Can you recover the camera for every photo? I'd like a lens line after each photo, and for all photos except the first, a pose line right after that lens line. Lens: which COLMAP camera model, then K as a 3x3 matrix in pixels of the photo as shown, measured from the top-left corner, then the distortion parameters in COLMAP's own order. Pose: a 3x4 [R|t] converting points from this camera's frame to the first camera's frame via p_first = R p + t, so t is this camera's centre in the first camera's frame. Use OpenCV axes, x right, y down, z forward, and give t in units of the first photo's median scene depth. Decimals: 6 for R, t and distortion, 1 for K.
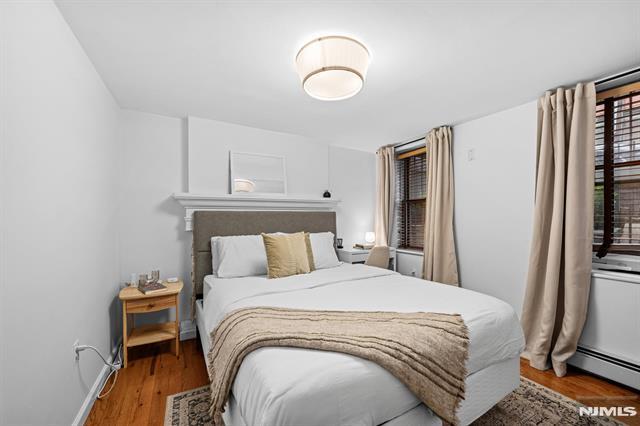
lens RADIAL K [[260.2, 0, 328.2], [0, 260.2, 215.8], [0, 0, 1]] dist [-0.002417, -0.003026]
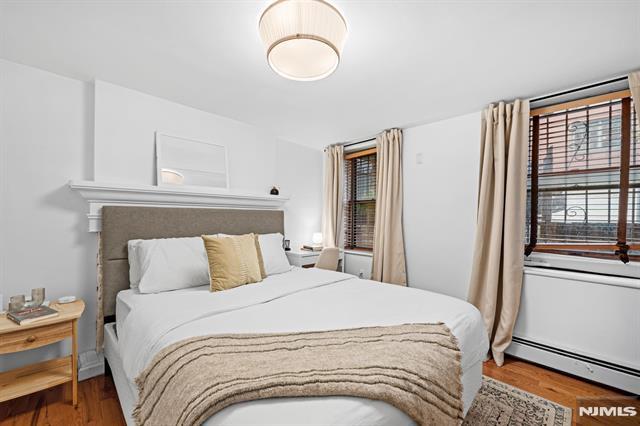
lens RADIAL K [[260.2, 0, 328.2], [0, 260.2, 215.8], [0, 0, 1]] dist [-0.002417, -0.003026]
pose [[0.966848, 0.015145, 0.254903, -0.085361], [-0.015549, 0.999879, -0.000427, 0.000511], [-0.254878, -0.003551, 0.966967, 0.121432]]
